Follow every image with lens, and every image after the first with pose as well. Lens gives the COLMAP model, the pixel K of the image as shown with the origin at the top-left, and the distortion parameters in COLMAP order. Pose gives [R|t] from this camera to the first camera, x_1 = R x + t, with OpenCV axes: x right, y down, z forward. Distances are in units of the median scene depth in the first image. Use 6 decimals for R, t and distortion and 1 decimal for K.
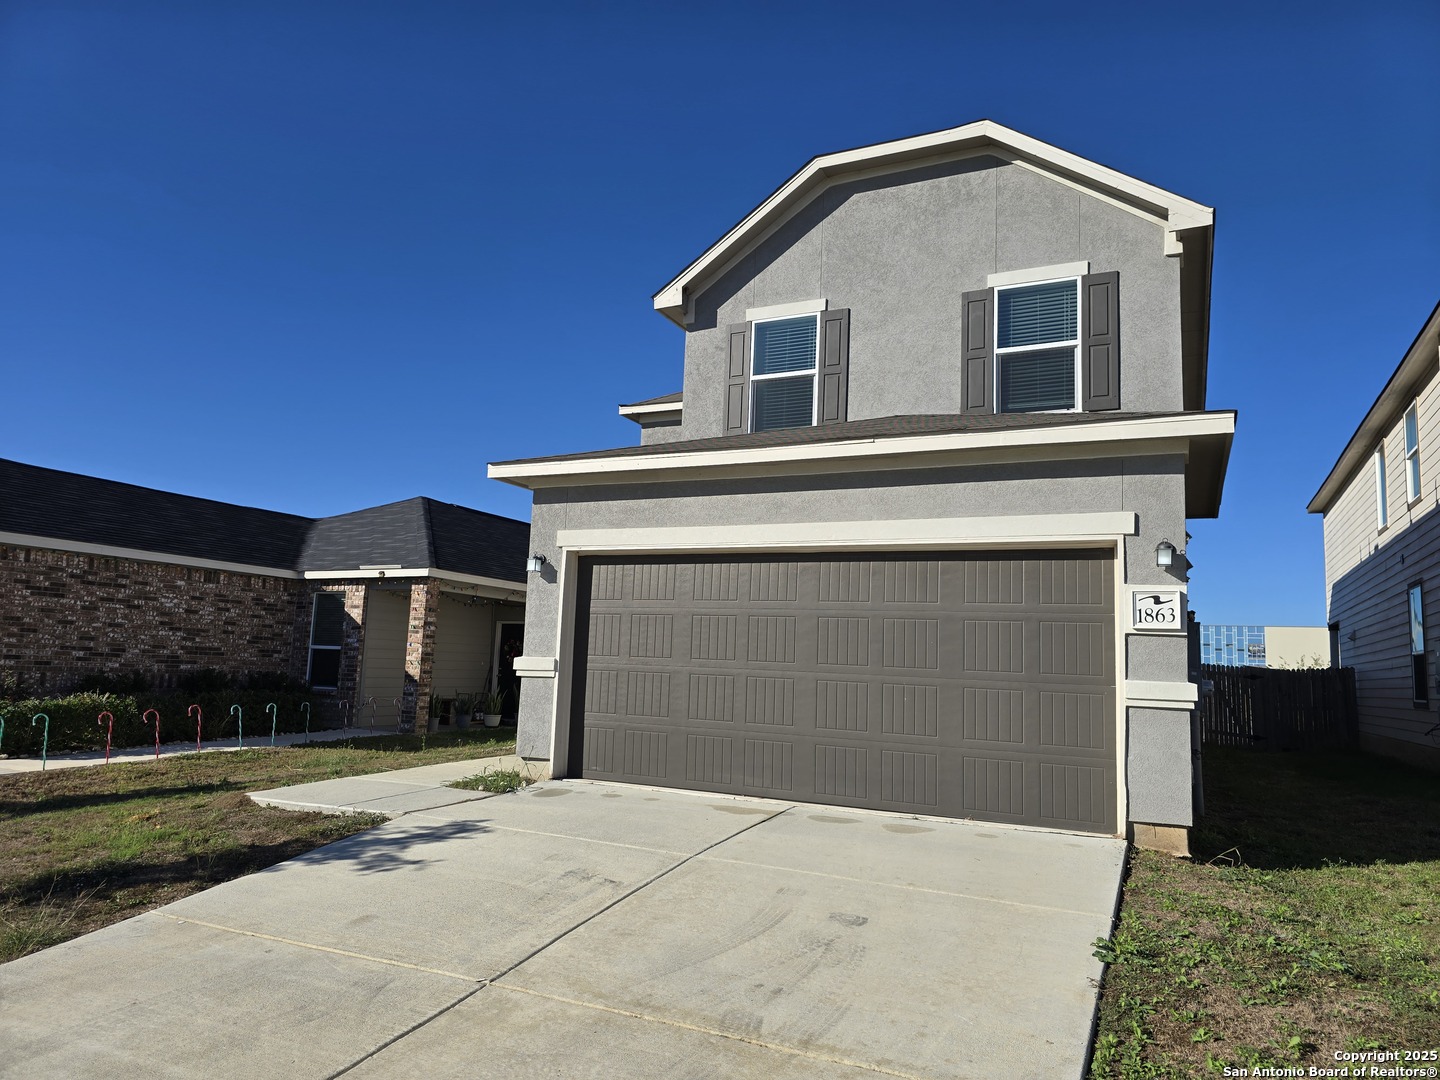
lens RADIAL K [[963.3, 0, 719.1], [0, 963.3, 551.8], [0, 0, 1]] dist [0.036068, 0.000681]
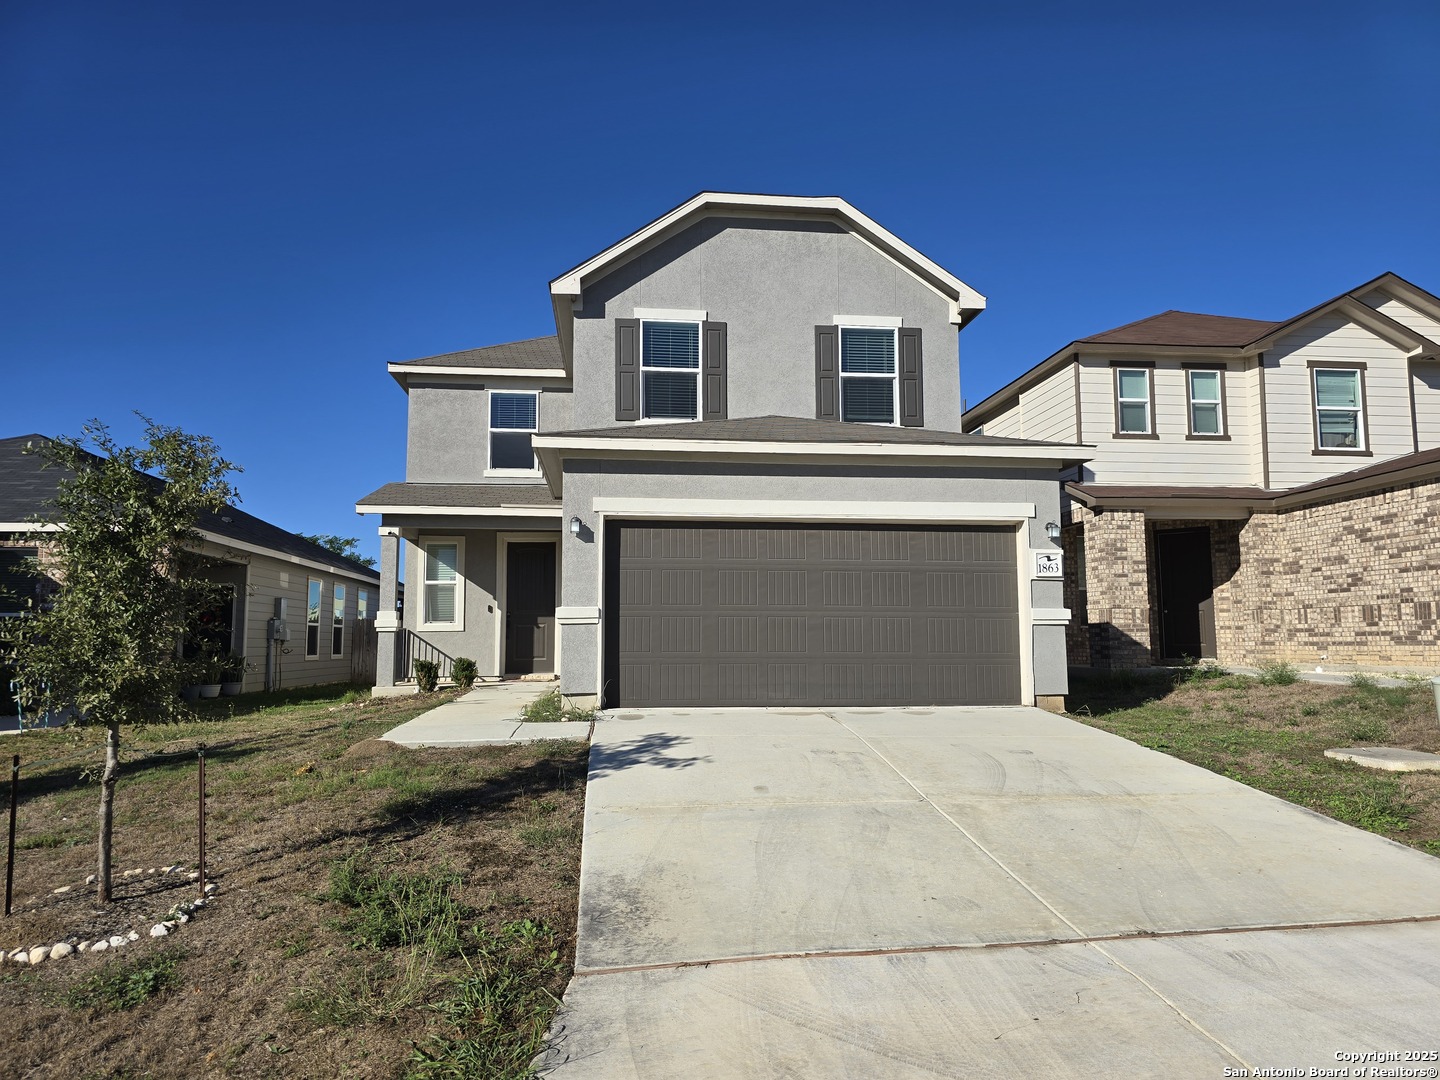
lens RADIAL K [[967.0, 0, 727.3], [0, 967.0, 541.7], [0, 0, 1]] dist [0.088950, -0.087521]
pose [[0.845424, 0.014802, 0.533891, -0.554851], [-0.028915, 0.999418, 0.018080, 0.004844], [-0.533313, -0.030723, 0.845360, -0.057947]]
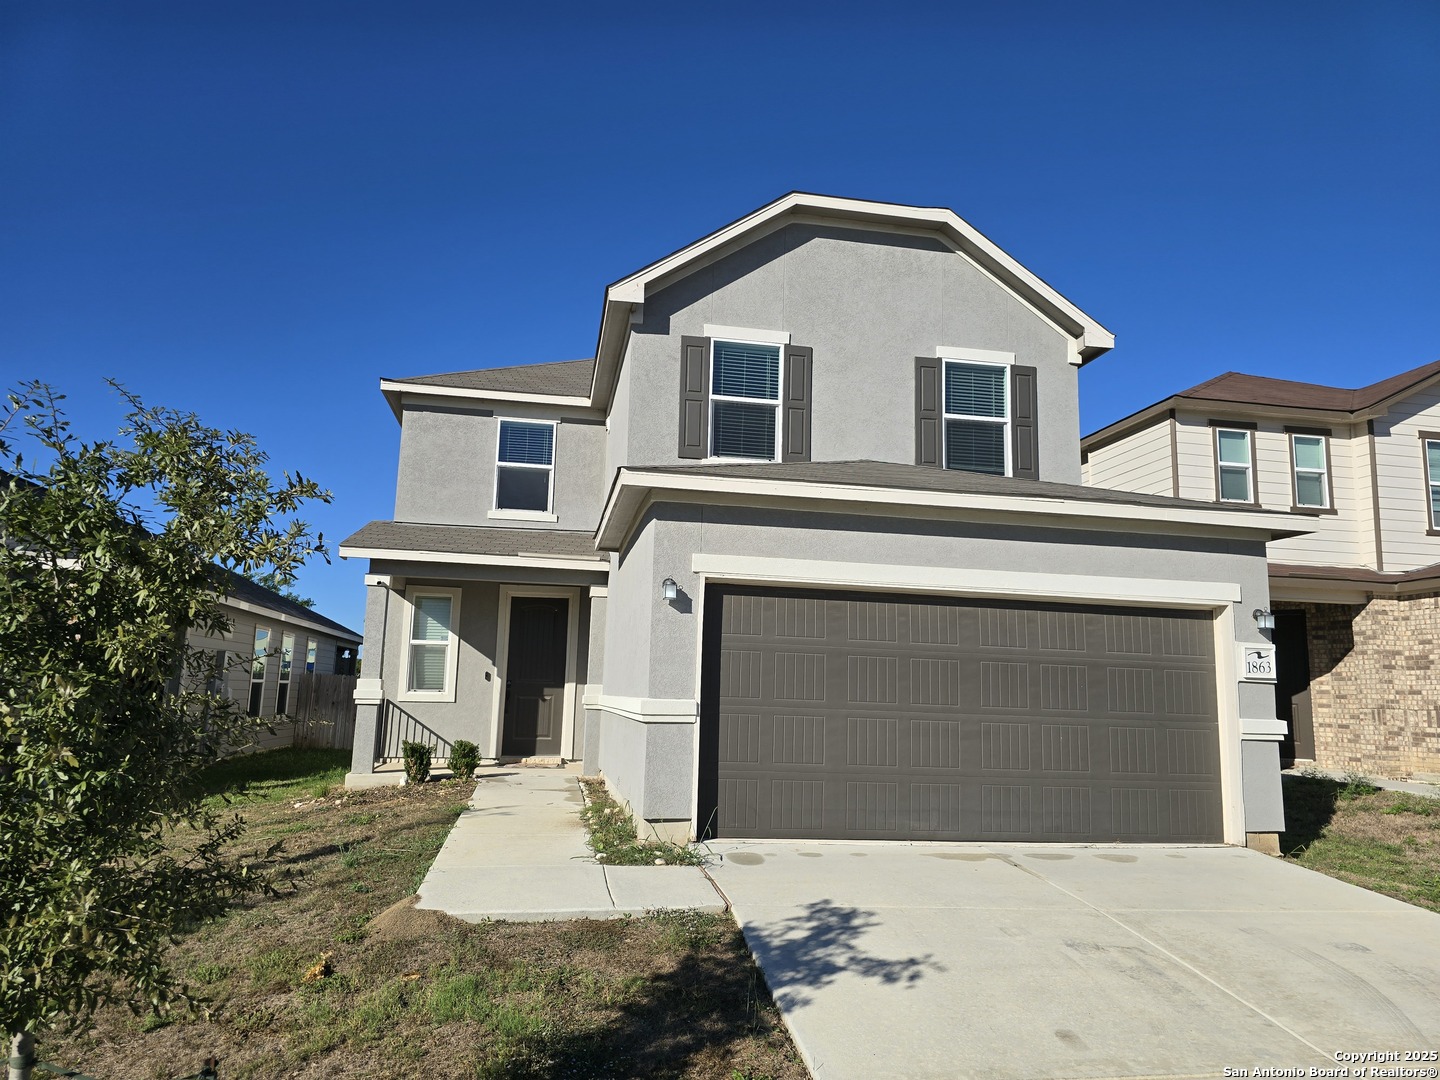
lens RADIAL K [[967.0, 0, 727.3], [0, 967.0, 541.7], [0, 0, 1]] dist [0.088950, -0.087521]
pose [[0.807212, 0.077351, 0.585171, -0.560931], [-0.068659, 0.996951, -0.037070, -0.001961], [-0.586254, -0.010254, 0.810062, 0.229720]]
